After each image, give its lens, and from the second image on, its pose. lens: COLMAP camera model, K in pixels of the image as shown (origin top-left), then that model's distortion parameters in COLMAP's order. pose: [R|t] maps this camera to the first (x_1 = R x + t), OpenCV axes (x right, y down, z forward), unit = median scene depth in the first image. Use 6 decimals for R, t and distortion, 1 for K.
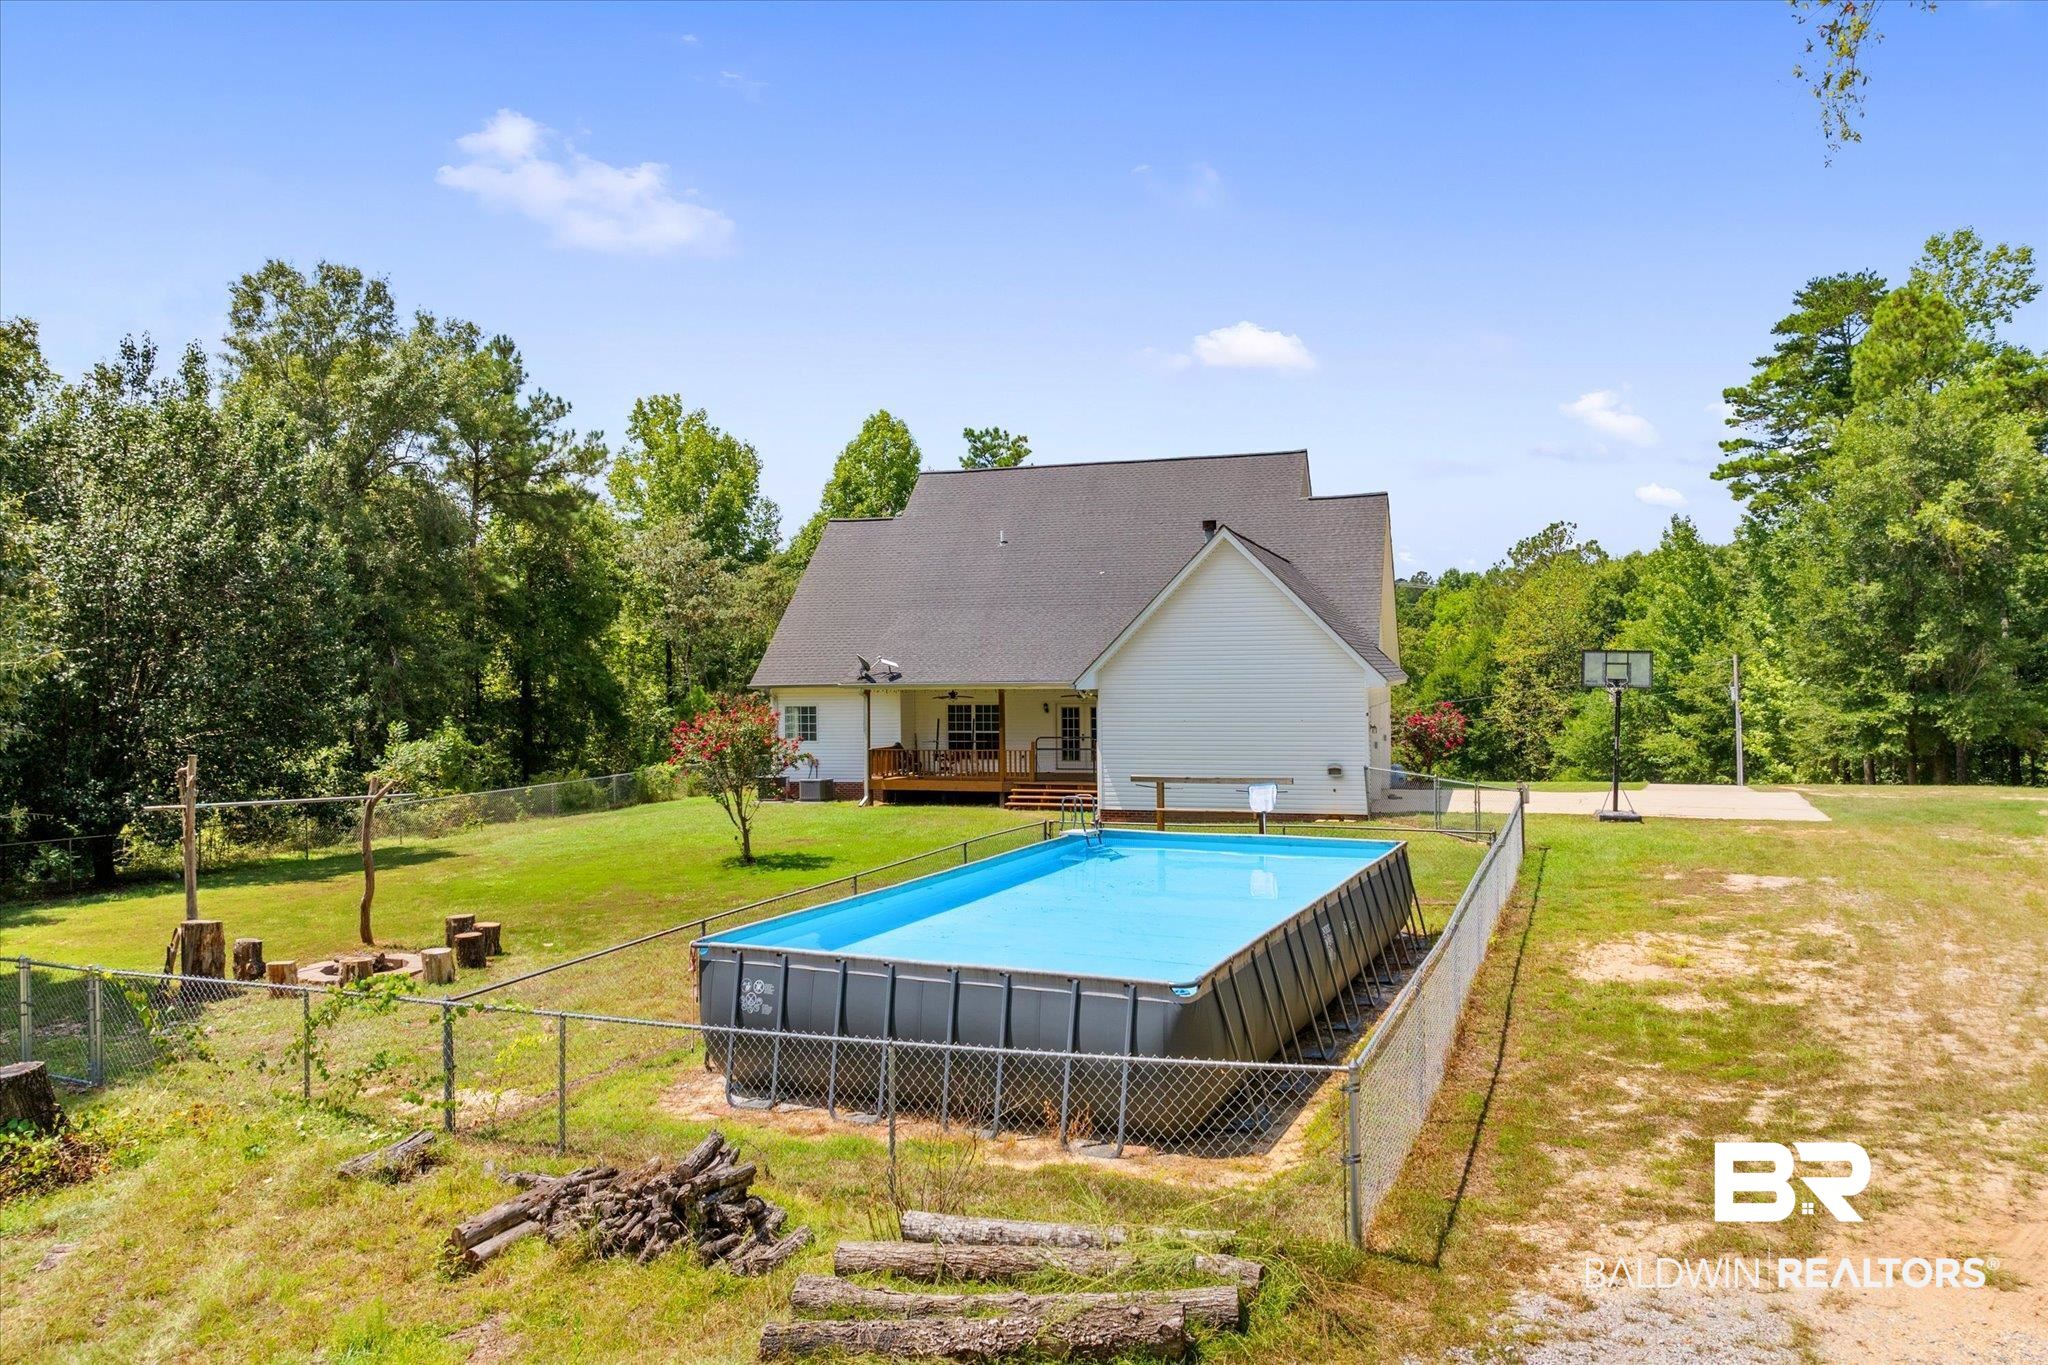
lens RADIAL K [[1432.2, 0, 1022.2], [0, 1432.2, 682.2], [0, 0, 1]] dist [-0.008616, -0.005215]
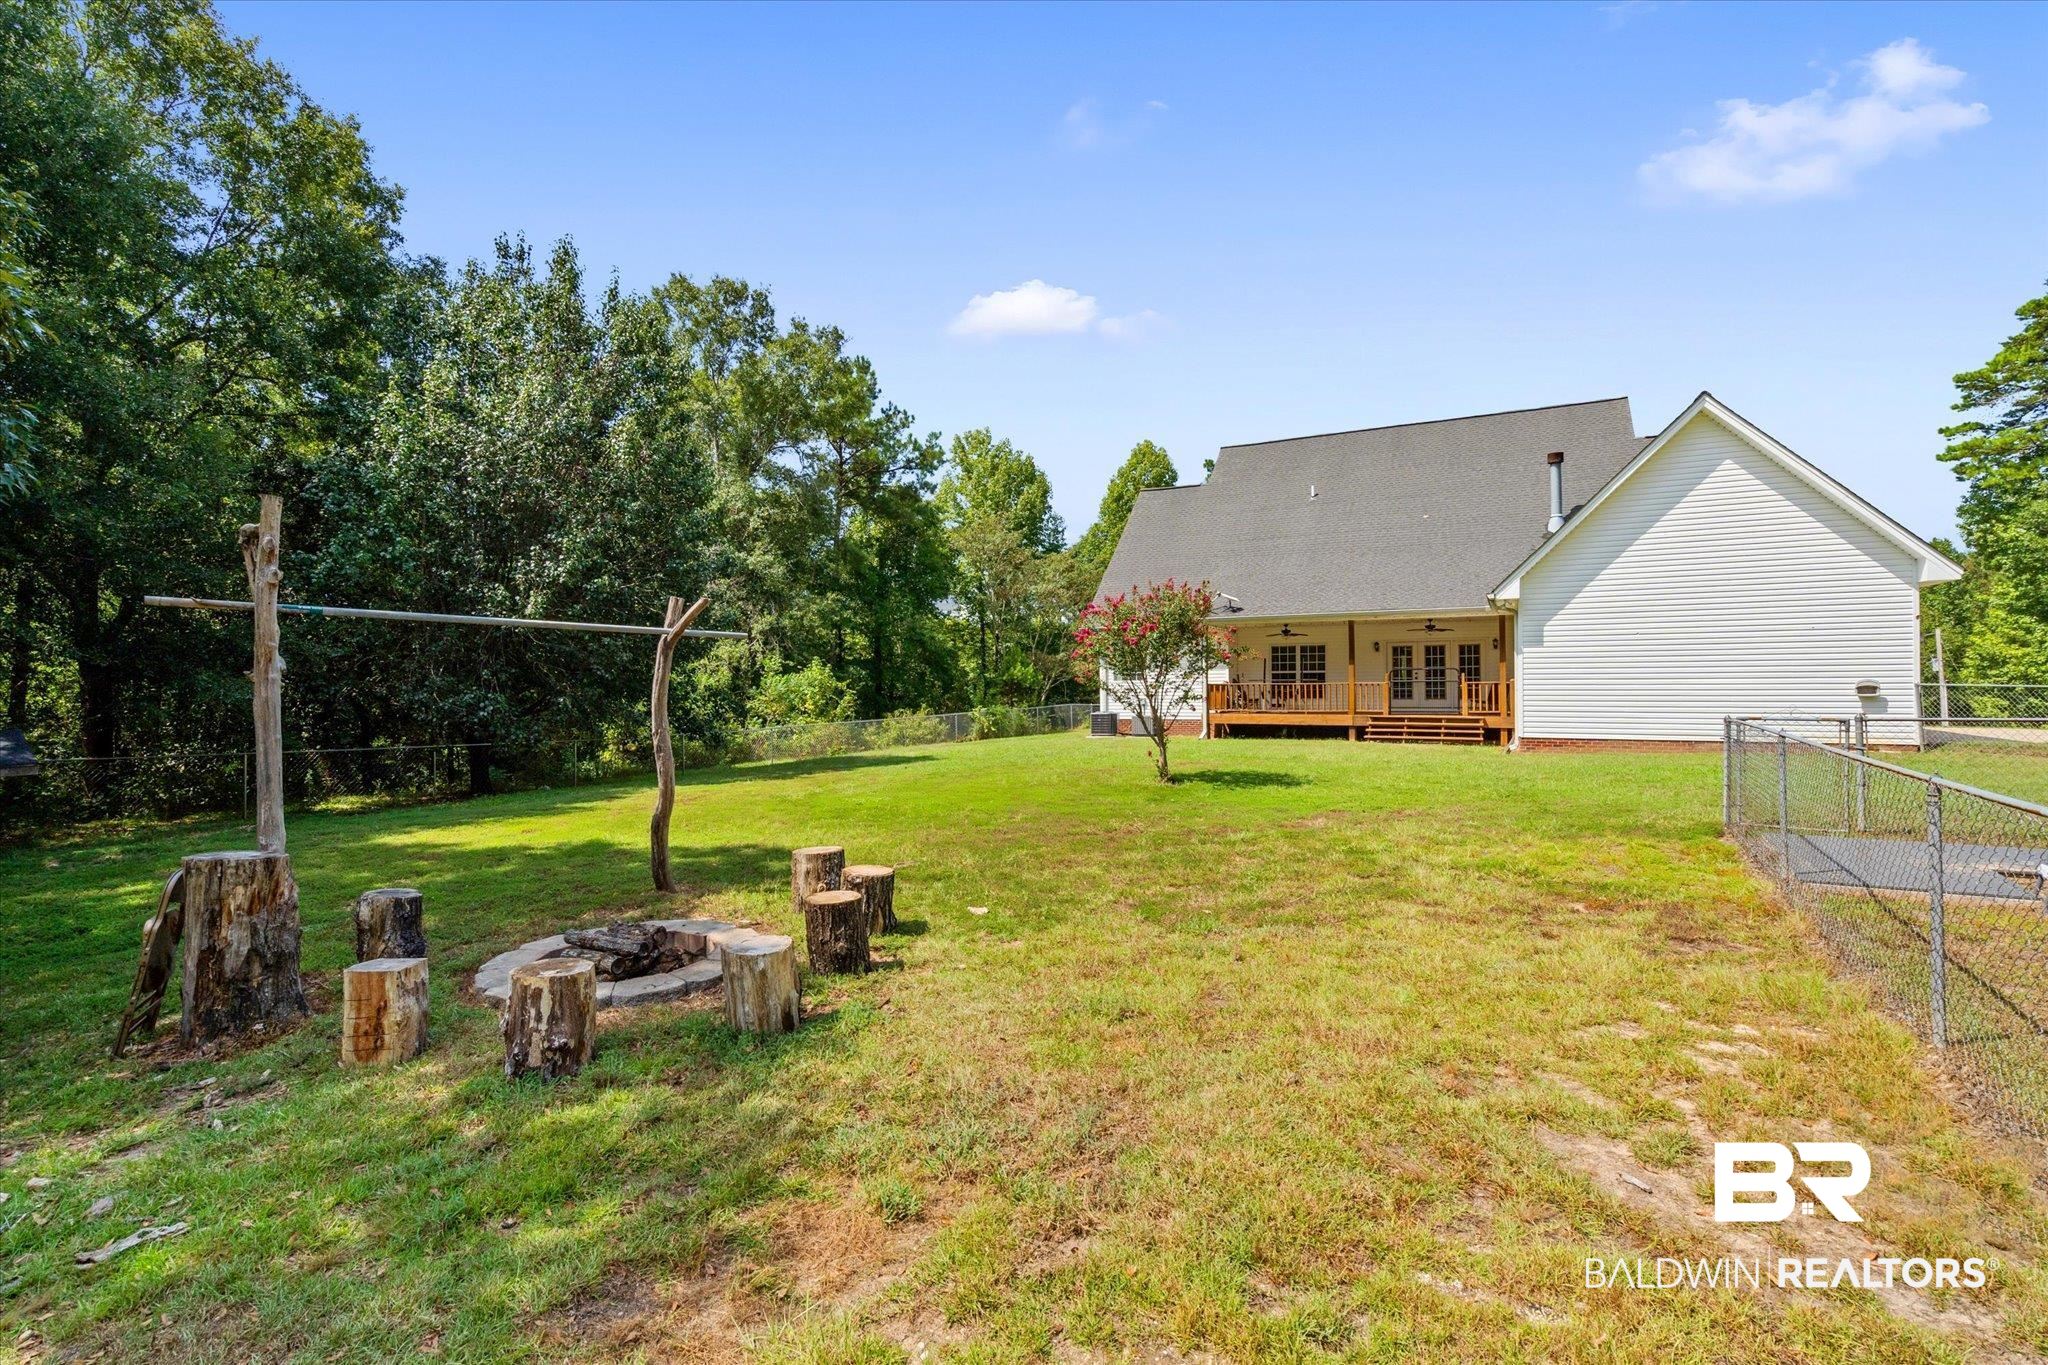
lens RADIAL K [[945.0, 0, 1024.5], [0, 945.0, 687.1], [0, 0, 1]] dist [0.002534, 0.000337]
pose [[0.985760, 0.006251, -0.168044, -0.087438], [-0.005438, 0.999971, 0.005294, 0.033283], [0.168073, -0.004304, 0.985765, 0.224046]]
